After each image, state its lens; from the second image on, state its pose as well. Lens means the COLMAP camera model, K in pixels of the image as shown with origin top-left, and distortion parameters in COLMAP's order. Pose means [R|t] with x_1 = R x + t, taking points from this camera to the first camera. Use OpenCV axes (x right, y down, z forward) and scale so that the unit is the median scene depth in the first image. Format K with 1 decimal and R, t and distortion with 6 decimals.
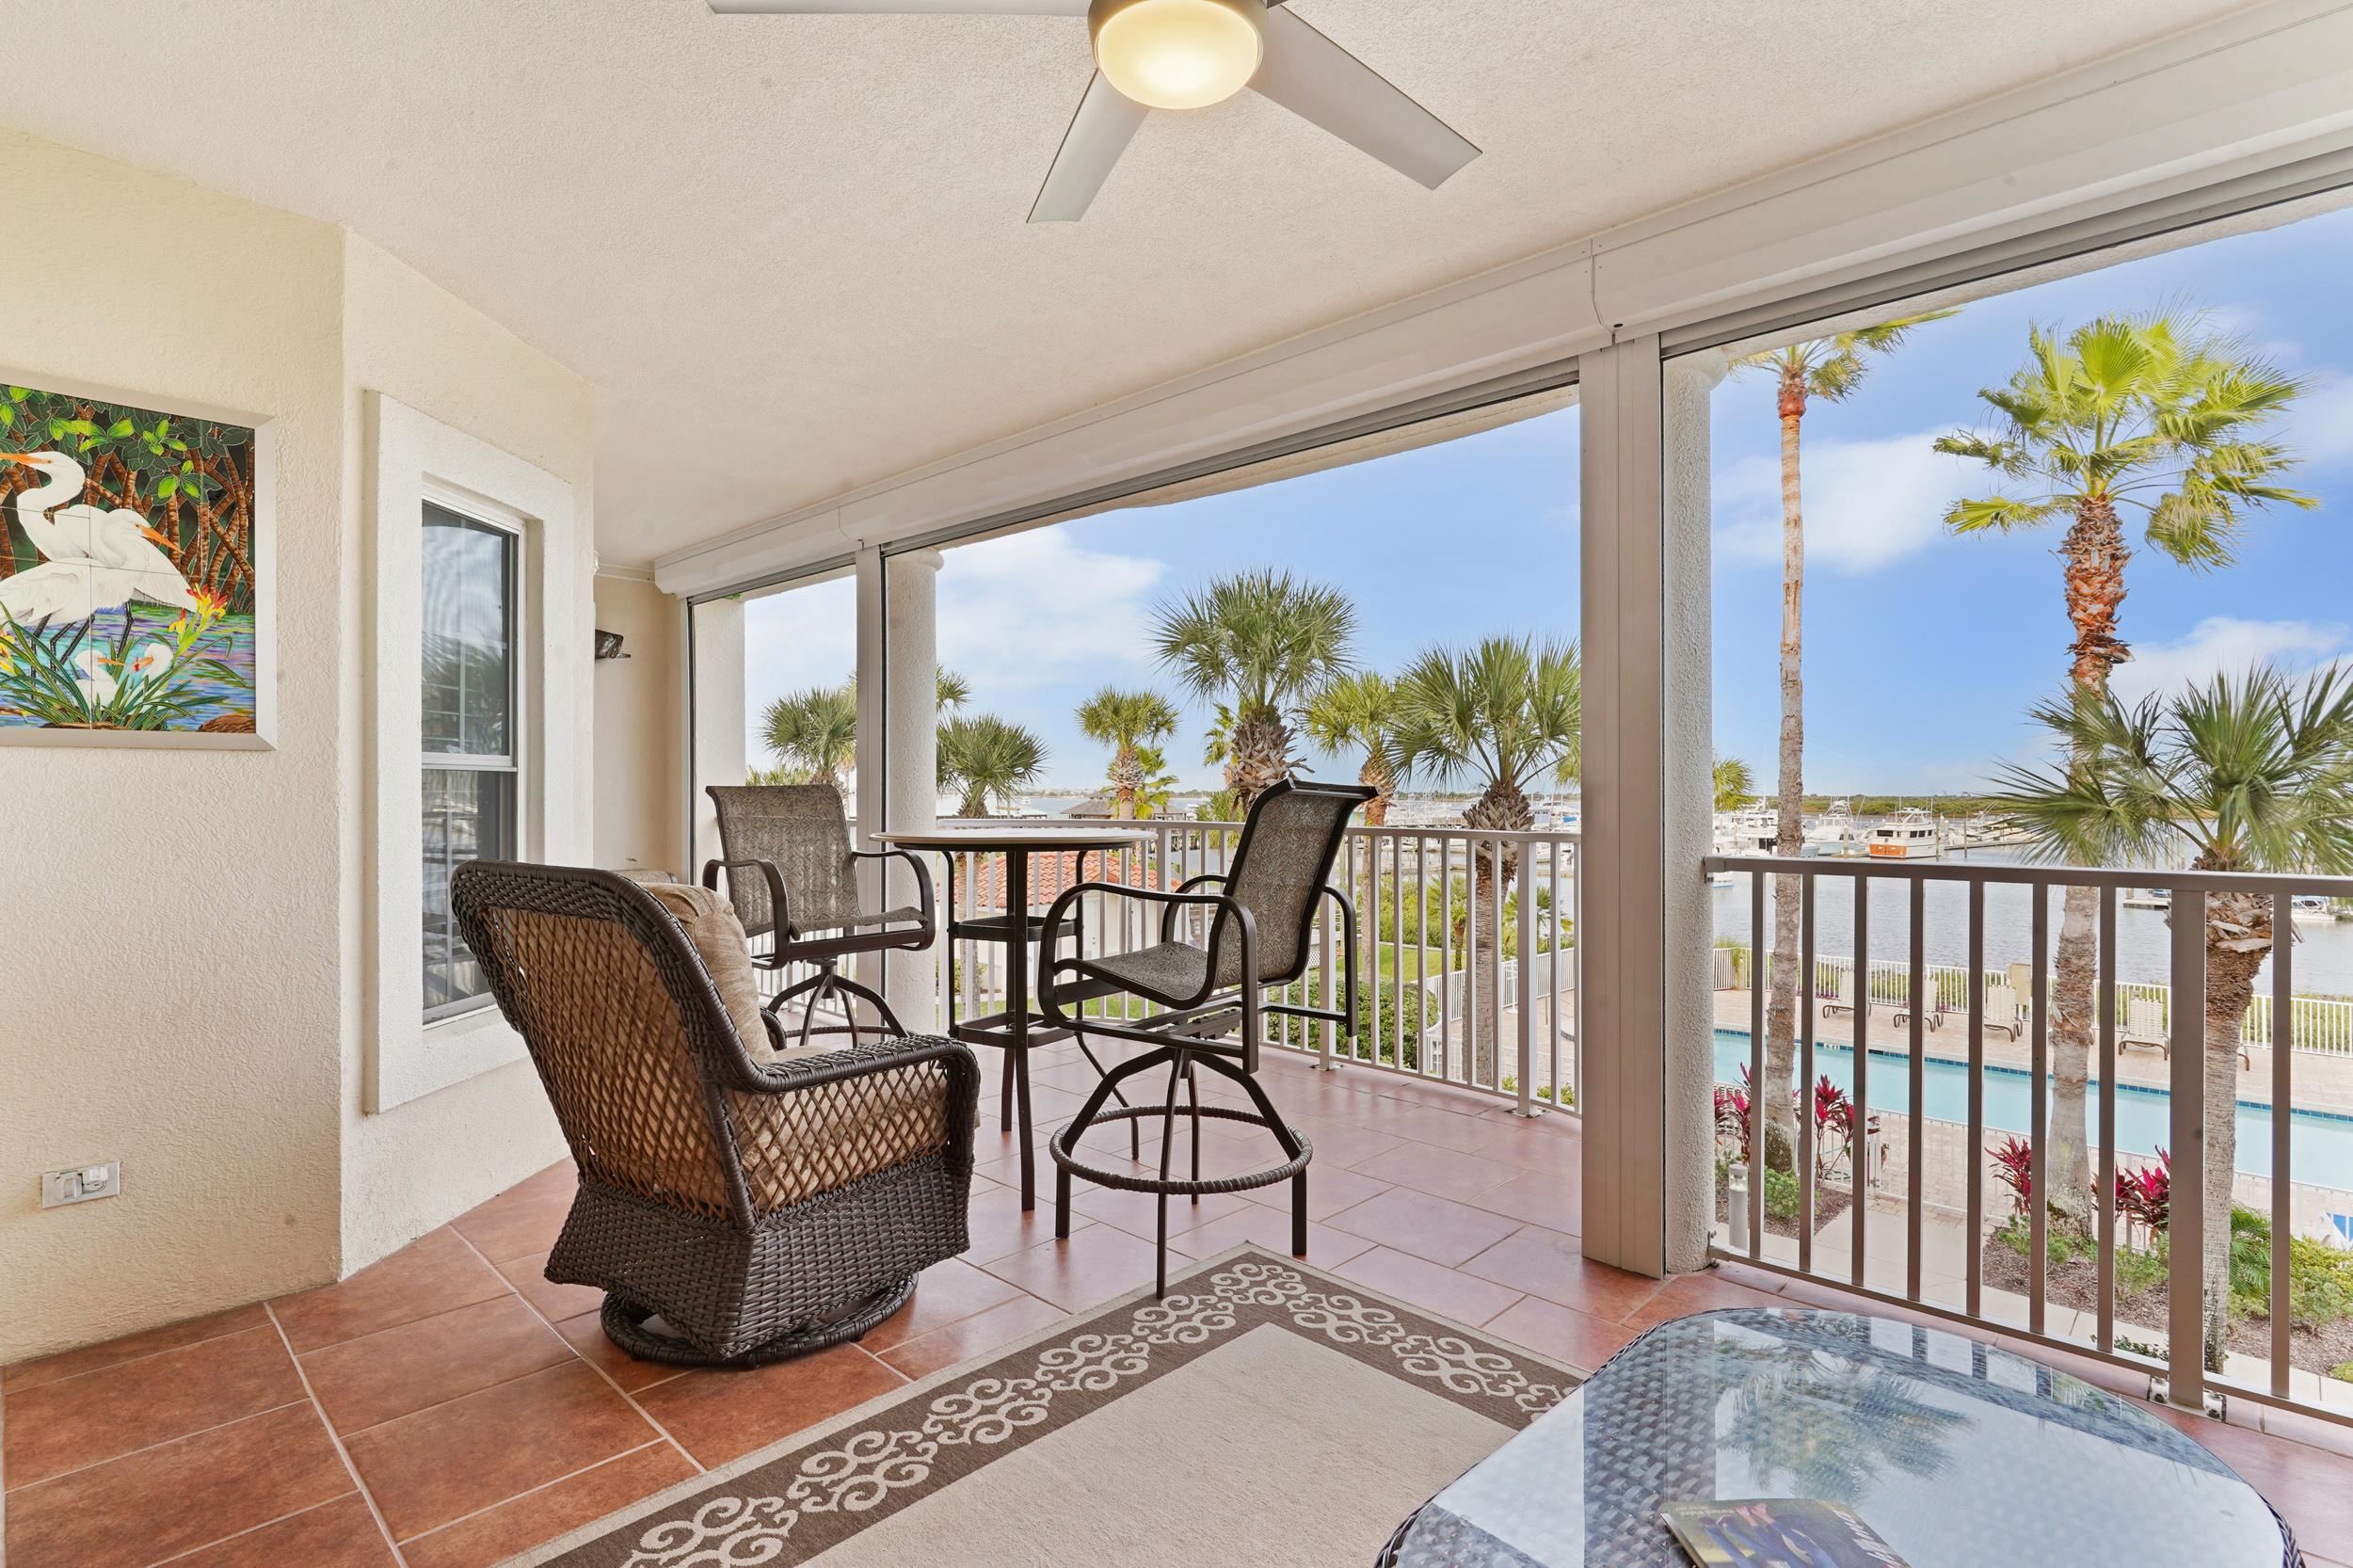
lens RADIAL K [[1128.8, 0, 1199.9], [0, 1128.8, 802.6], [0, 0, 1]] dist [-0.008026, 0.005857]
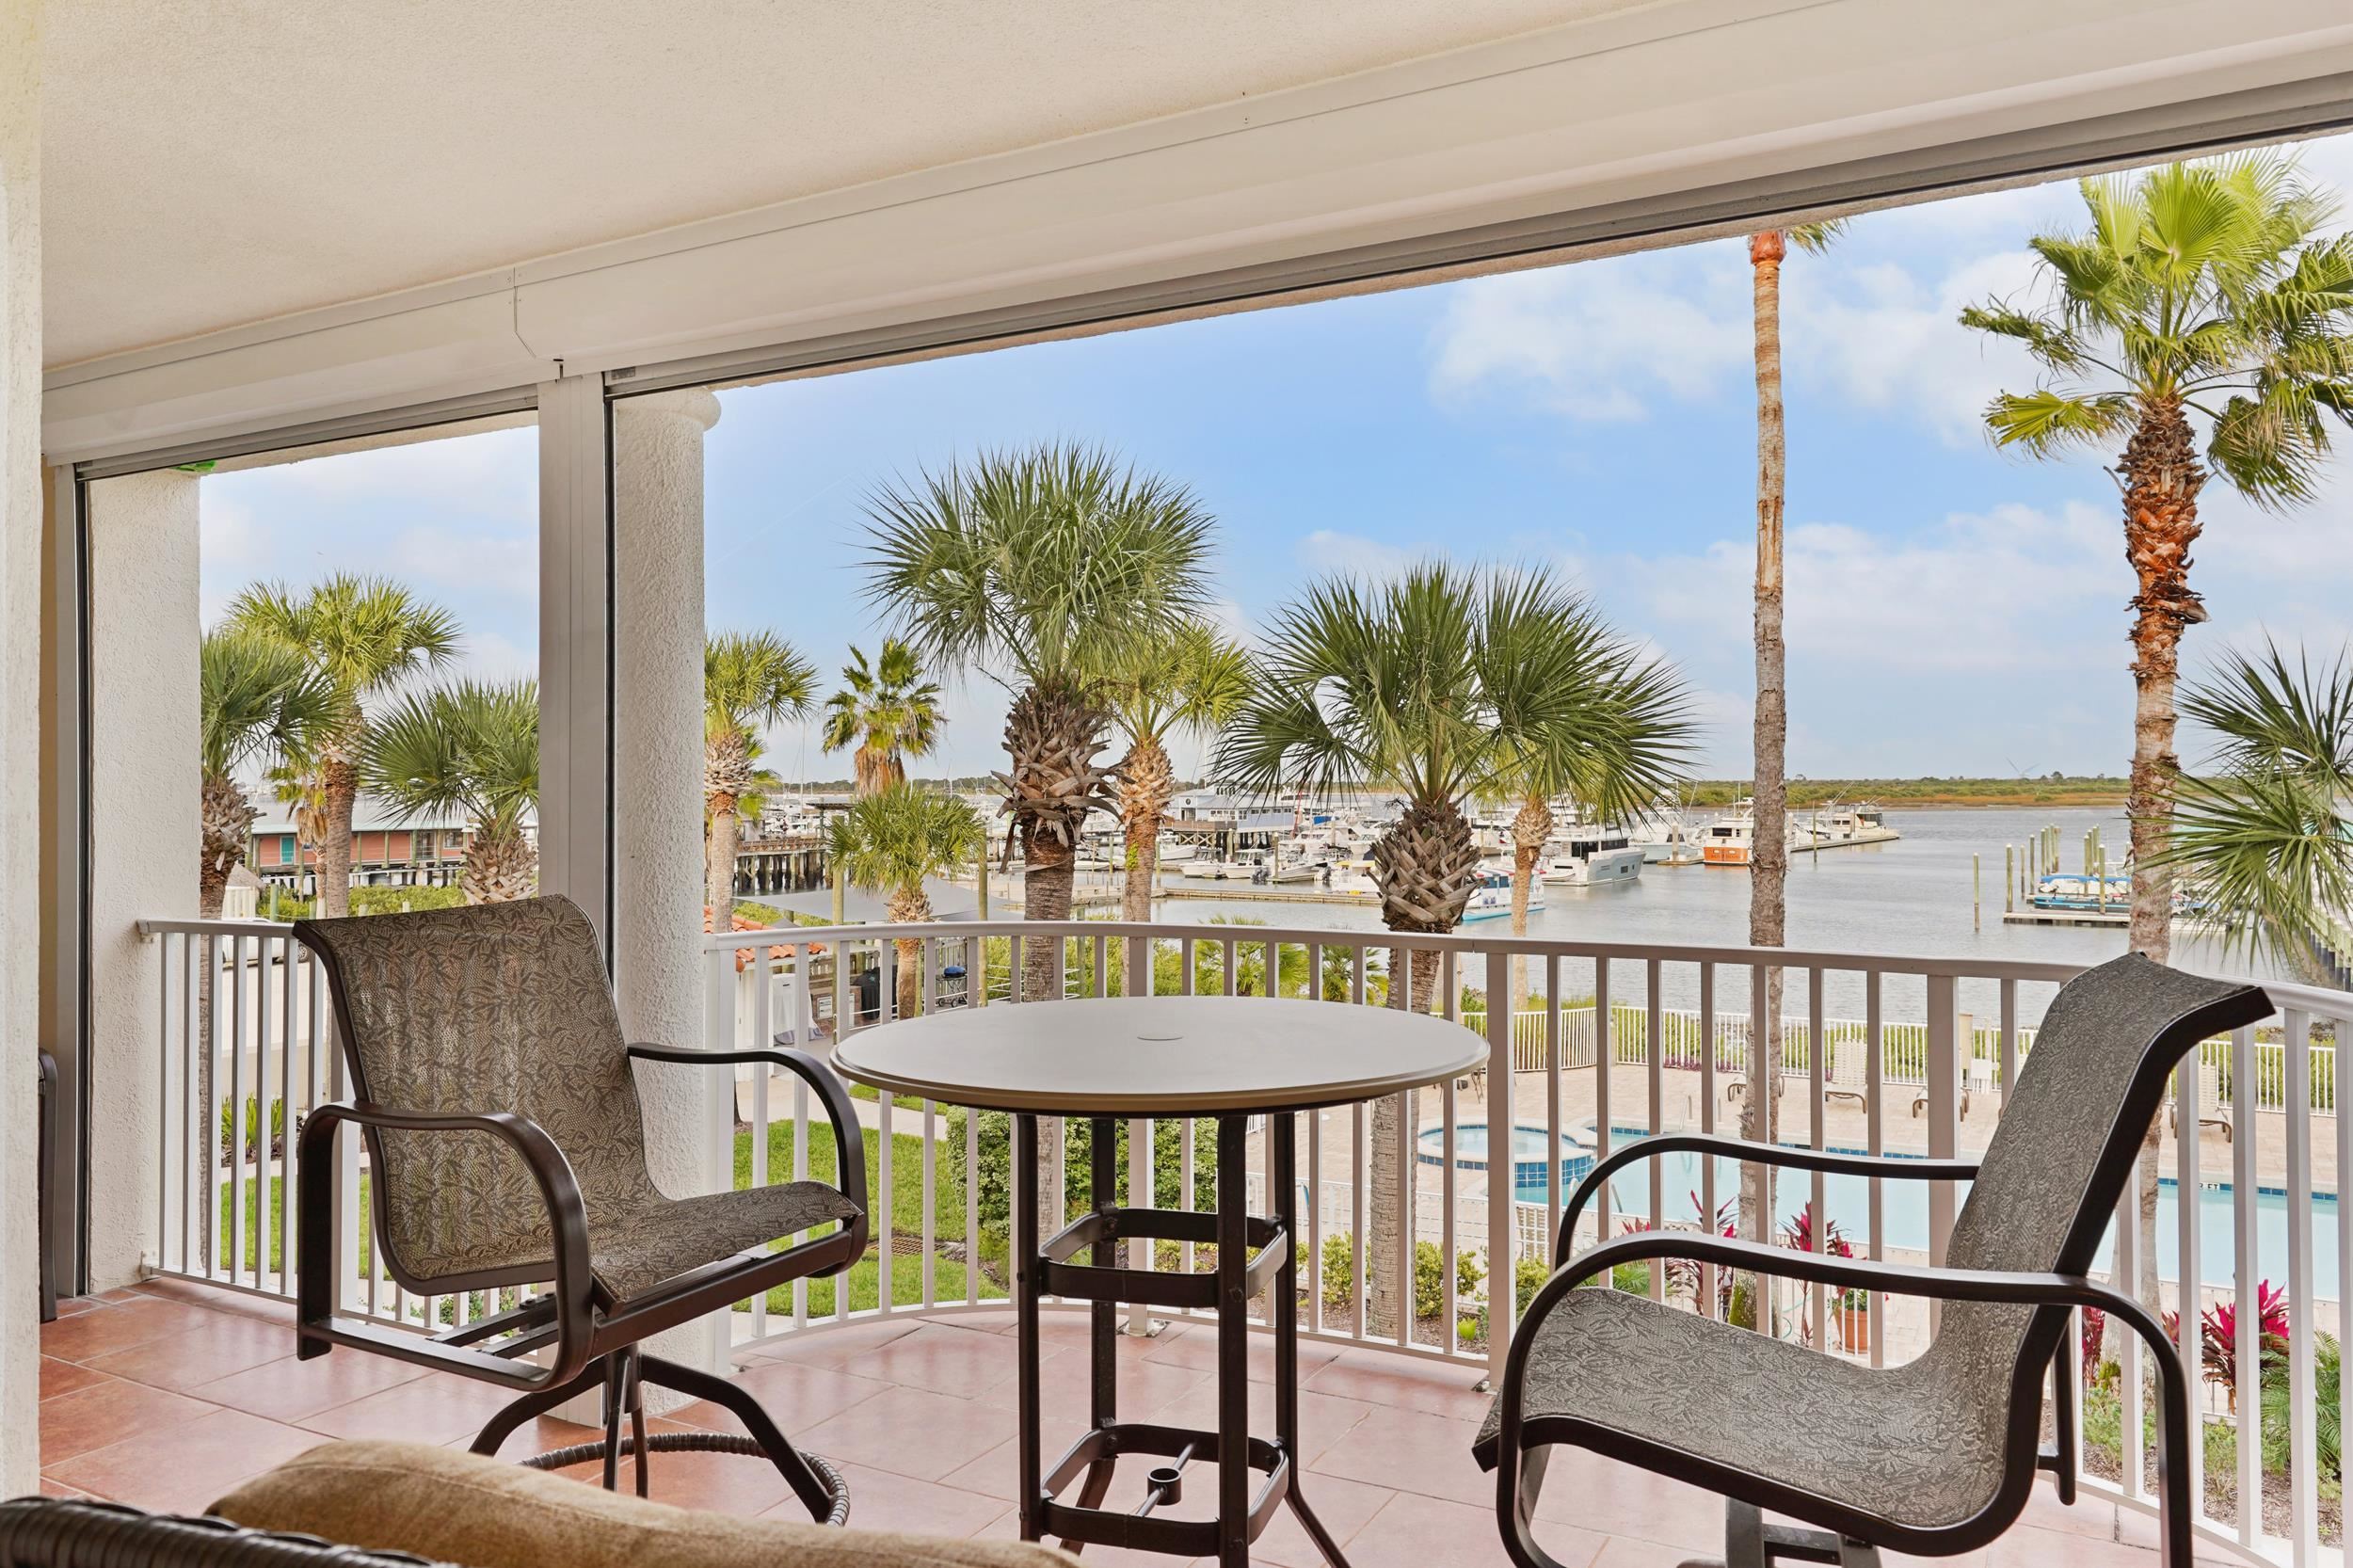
lens RADIAL K [[1668.5, 0, 1183.1], [0, 1668.5, 784.9], [0, 0, 1]] dist [-0.017776, 0.002458]
pose [[0.971044, -0.008925, 0.238732, -0.085082], [0.010734, 0.999923, -0.006281, -0.018486], [-0.238658, 0.008662, 0.971065, 0.103158]]
